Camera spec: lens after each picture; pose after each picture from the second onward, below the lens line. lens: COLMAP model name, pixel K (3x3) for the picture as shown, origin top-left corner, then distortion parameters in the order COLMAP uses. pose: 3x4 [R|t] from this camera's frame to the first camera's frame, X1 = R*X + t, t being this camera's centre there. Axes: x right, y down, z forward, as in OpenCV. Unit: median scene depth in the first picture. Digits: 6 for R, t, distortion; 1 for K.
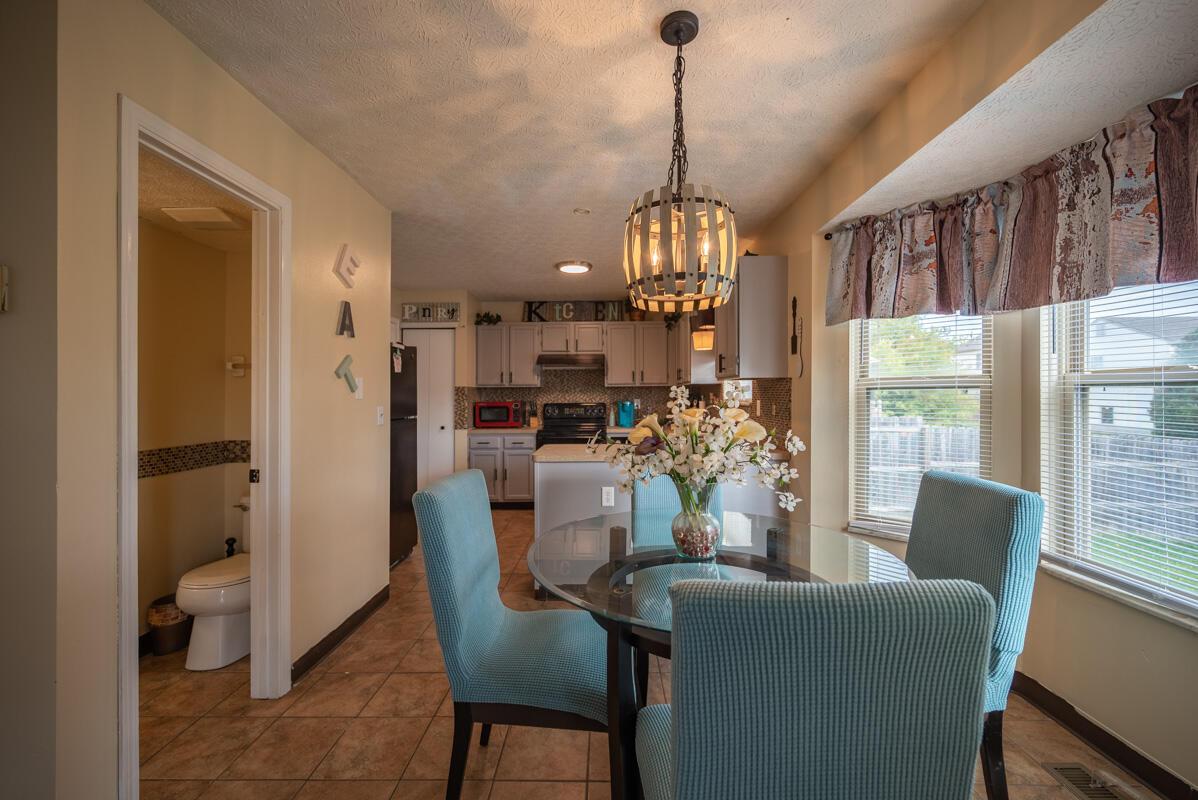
lens RADIAL K [[485.6, 0, 599.0], [0, 485.6, 400.0], [0, 0, 1]] dist [0.000499, -0.000092]
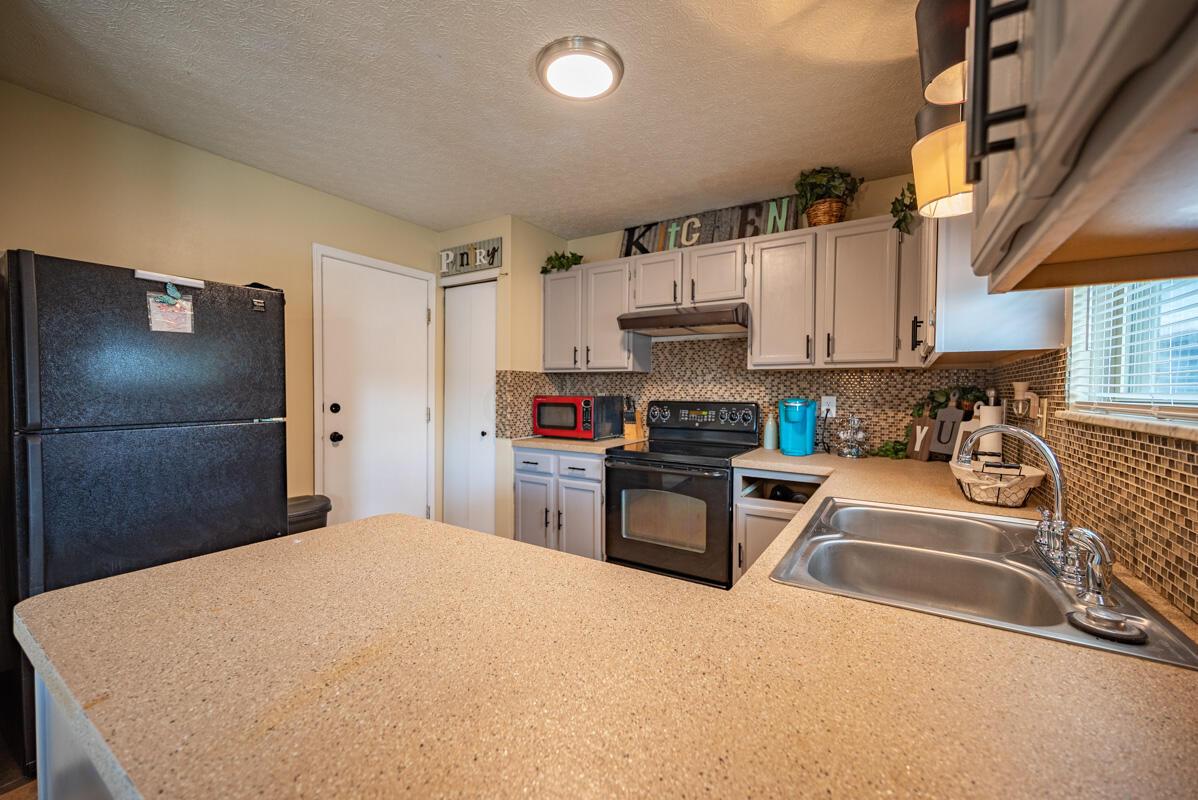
lens RADIAL K [[485.6, 0, 599.0], [0, 485.6, 400.0], [0, 0, 1]] dist [0.000499, -0.000092]
pose [[0.848652, 0.024259, -0.528395, 0.147008], [-0.019434, 0.999703, 0.014685, -0.000876], [0.528595, -0.002194, 0.848872, 0.500362]]
